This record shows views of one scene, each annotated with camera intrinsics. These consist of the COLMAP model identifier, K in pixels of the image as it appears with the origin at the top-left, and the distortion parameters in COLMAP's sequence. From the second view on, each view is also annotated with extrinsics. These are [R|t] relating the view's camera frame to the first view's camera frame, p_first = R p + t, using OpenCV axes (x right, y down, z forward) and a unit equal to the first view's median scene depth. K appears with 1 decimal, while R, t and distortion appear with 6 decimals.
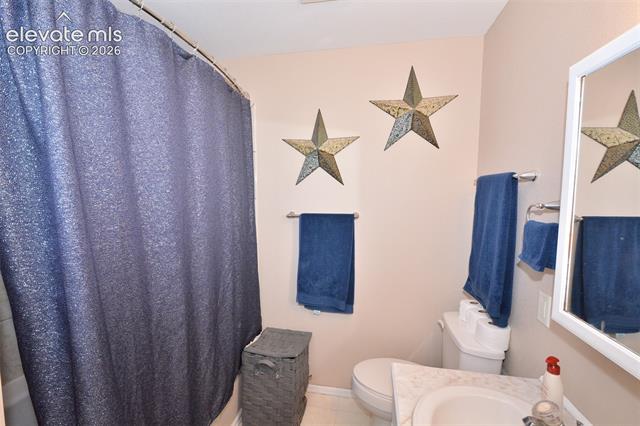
lens RADIAL K [[279.3, 0, 316.5], [0, 279.3, 218.7], [0, 0, 1]] dist [-0.000468, -0.000332]
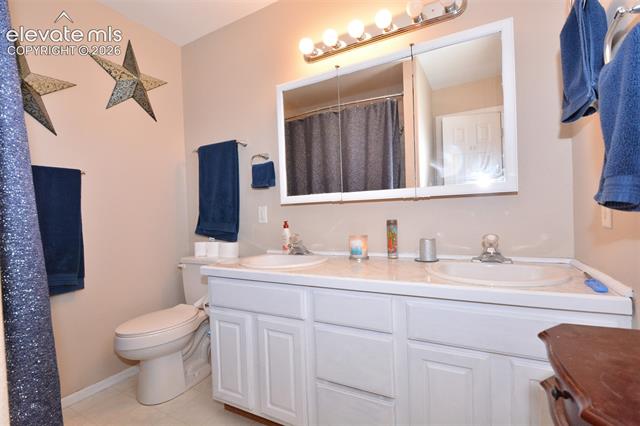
lens RADIAL K [[306.5, 0, 320.0], [0, 306.5, 213.0], [0, 0, 1]] dist [0.003219, 0.000676]
pose [[0.311006, -0.009662, 0.950359, -0.558339], [0.123927, 0.991823, -0.030472, 0.244815], [-0.942294, 0.127252, 0.309660, 0.019409]]
